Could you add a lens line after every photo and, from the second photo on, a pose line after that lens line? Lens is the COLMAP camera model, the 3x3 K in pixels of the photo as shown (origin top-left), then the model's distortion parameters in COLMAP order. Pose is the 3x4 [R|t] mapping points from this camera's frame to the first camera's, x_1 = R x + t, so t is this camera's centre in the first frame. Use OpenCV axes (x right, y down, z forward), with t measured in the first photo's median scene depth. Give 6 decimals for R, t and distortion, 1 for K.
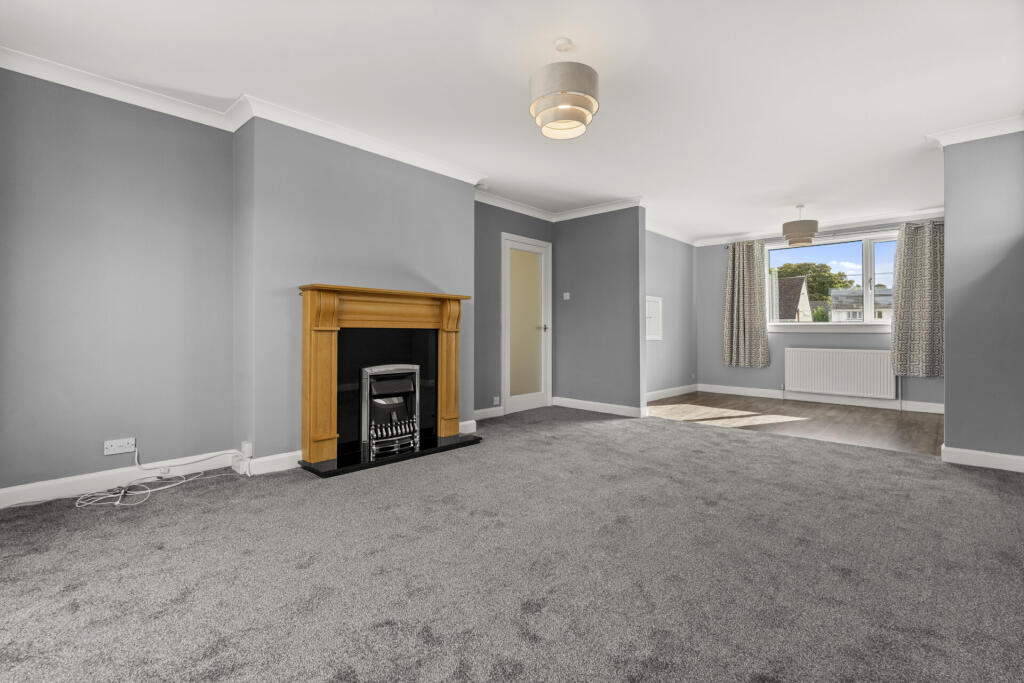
lens RADIAL K [[454.0, 0, 518.3], [0, 454.0, 329.1], [0, 0, 1]] dist [0.000580, -0.000168]
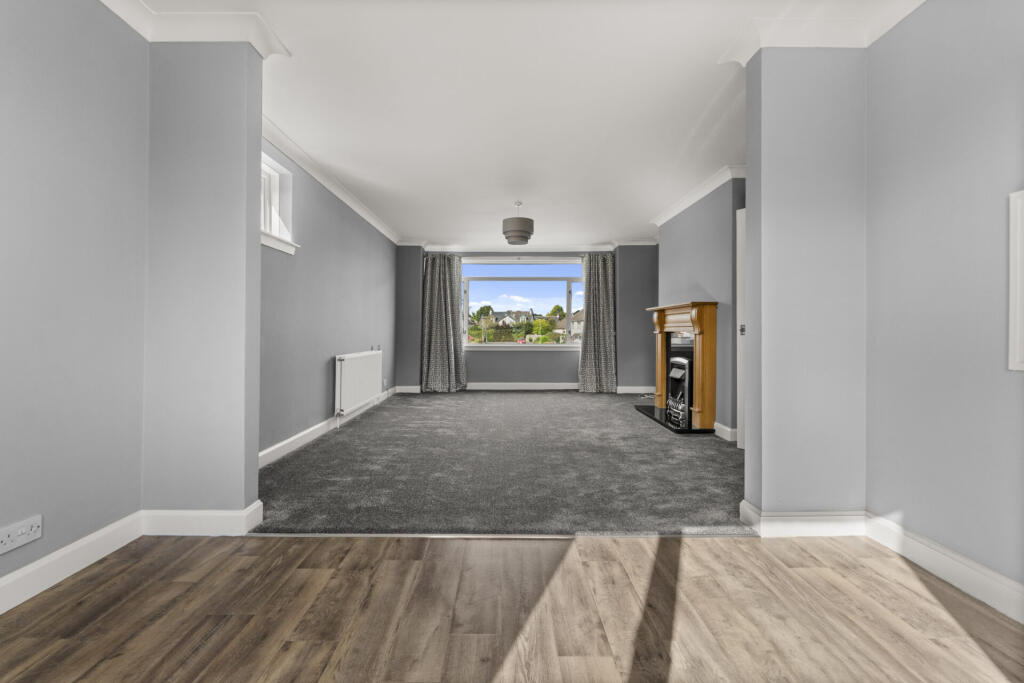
lens RADIAL K [[454.0, 0, 518.3], [0, 454.0, 329.1], [0, 0, 1]] dist [0.000580, -0.000168]
pose [[-0.693748, -0.011471, -0.720126, 0.945984], [-0.003614, 0.999916, -0.012446, 0.008027], [0.720208, -0.006032, -0.693732, 1.416087]]
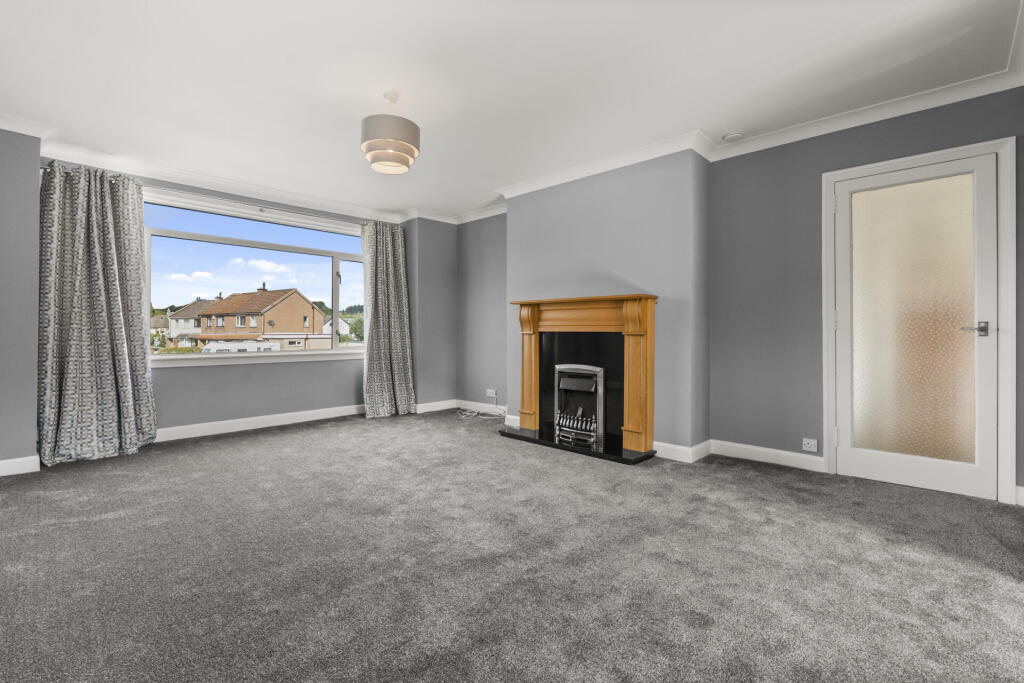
lens RADIAL K [[454.0, 0, 518.3], [0, 454.0, 329.1], [0, 0, 1]] dist [0.000580, -0.000168]
pose [[0.013791, -0.011113, -0.999843, 0.735665], [0.002445, 0.999936, -0.011081, 0.002822], [0.999902, -0.002292, 0.013817, 0.740586]]
